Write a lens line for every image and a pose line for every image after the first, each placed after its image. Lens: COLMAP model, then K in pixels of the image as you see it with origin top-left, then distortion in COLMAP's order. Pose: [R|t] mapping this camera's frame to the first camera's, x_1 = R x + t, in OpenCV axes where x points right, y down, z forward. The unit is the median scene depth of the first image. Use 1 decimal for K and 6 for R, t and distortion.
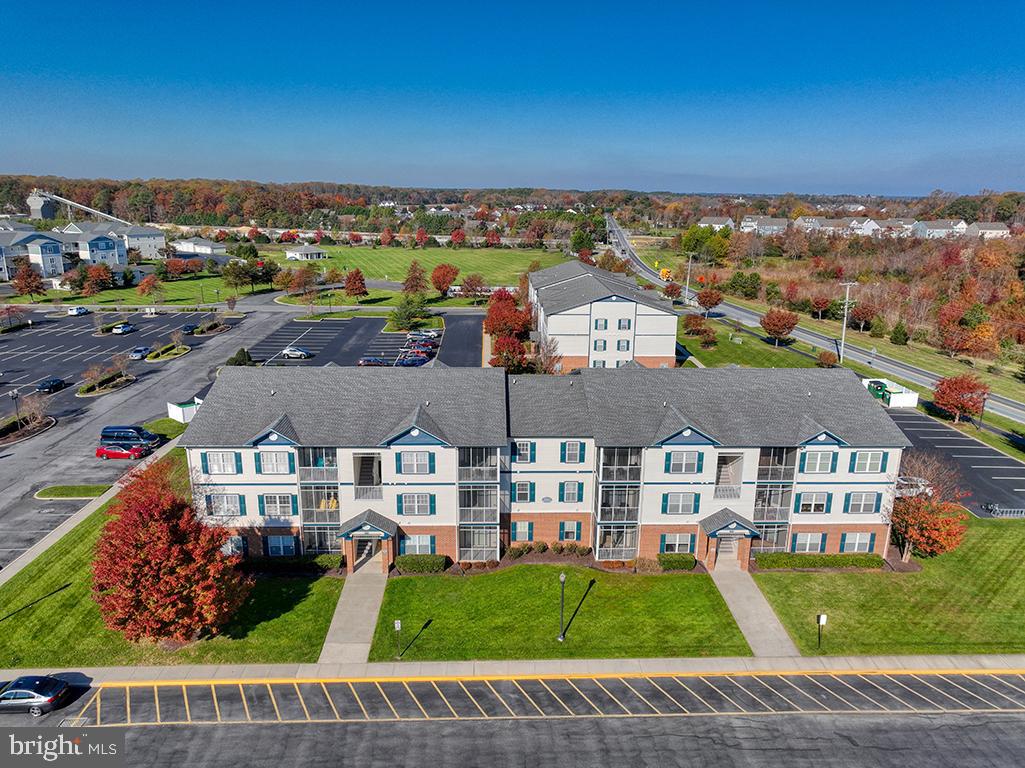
lens RADIAL K [[705.4, 0, 512.5], [0, 705.4, 384.0], [0, 0, 1]] dist [0.000754, 0.003519]
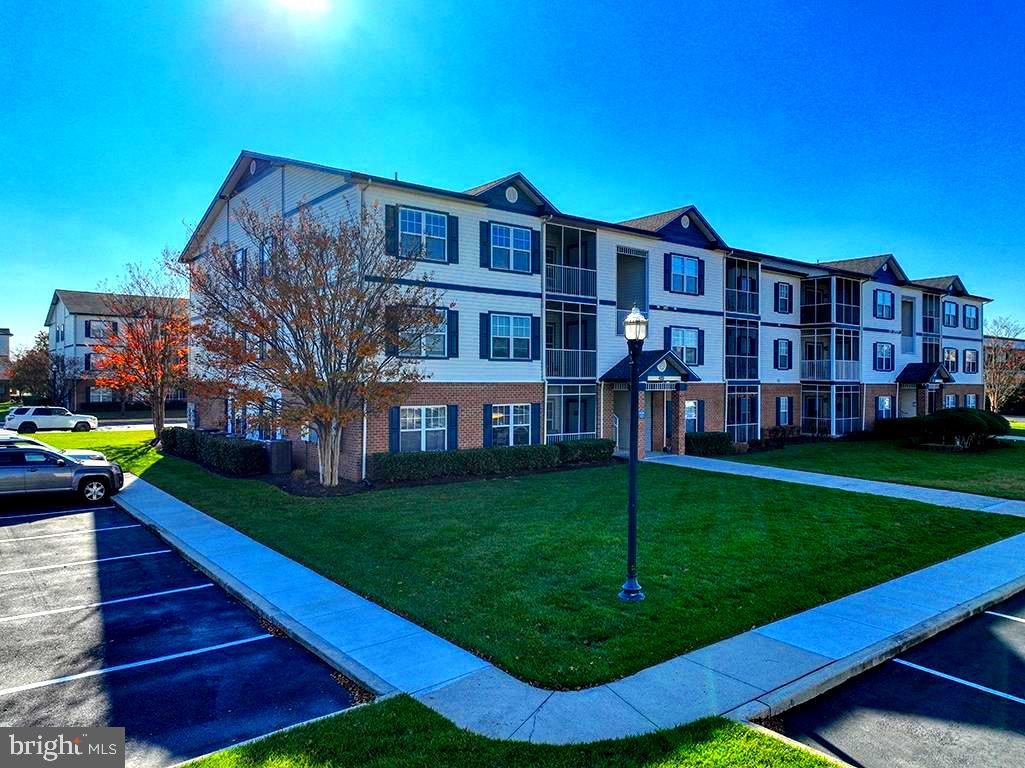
lens RADIAL K [[713.9, 0, 512.5], [0, 713.9, 384.0], [0, 0, 1]] dist [0.002011, 0.000723]
pose [[0.814827, -0.013250, 0.579553, -0.623777], [0.147329, 0.971647, -0.184924, 0.297496], [-0.560671, 0.236066, 0.793676, 0.602142]]
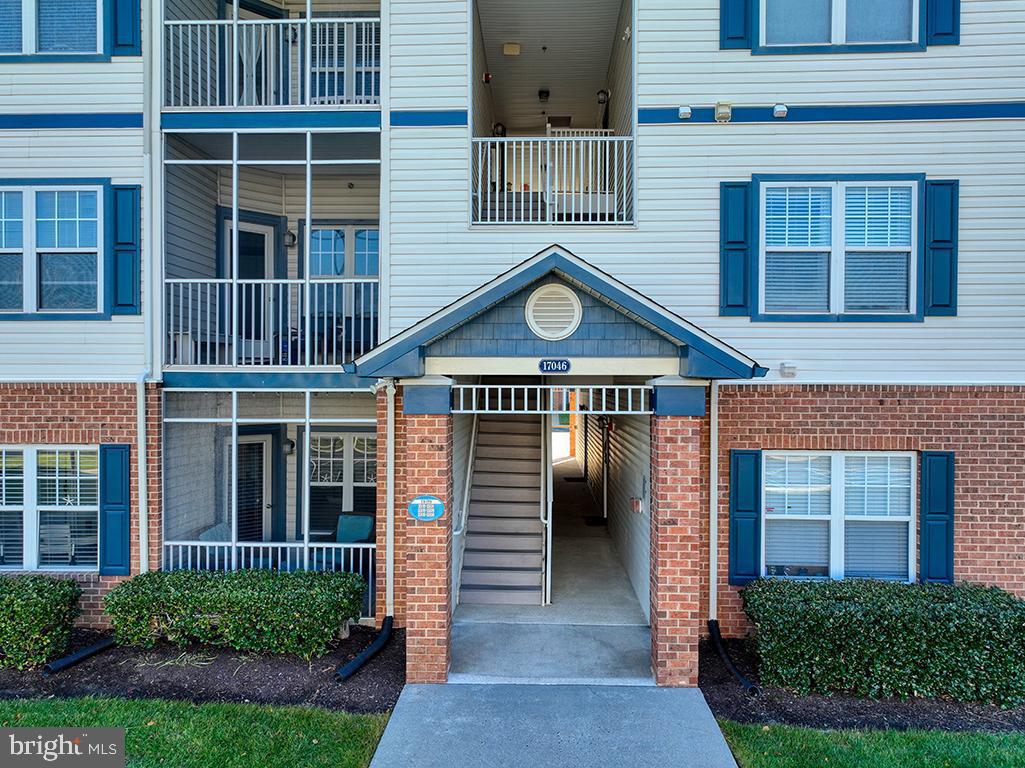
lens RADIAL K [[705.4, 0, 512.5], [0, 705.4, 384.0], [0, 0, 1]] dist [0.000754, 0.003519]
pose [[0.996333, -0.010806, -0.084874, -0.199527], [-0.009542, 0.971770, -0.235738, 0.242605], [0.085025, 0.235684, 0.968103, 0.847445]]
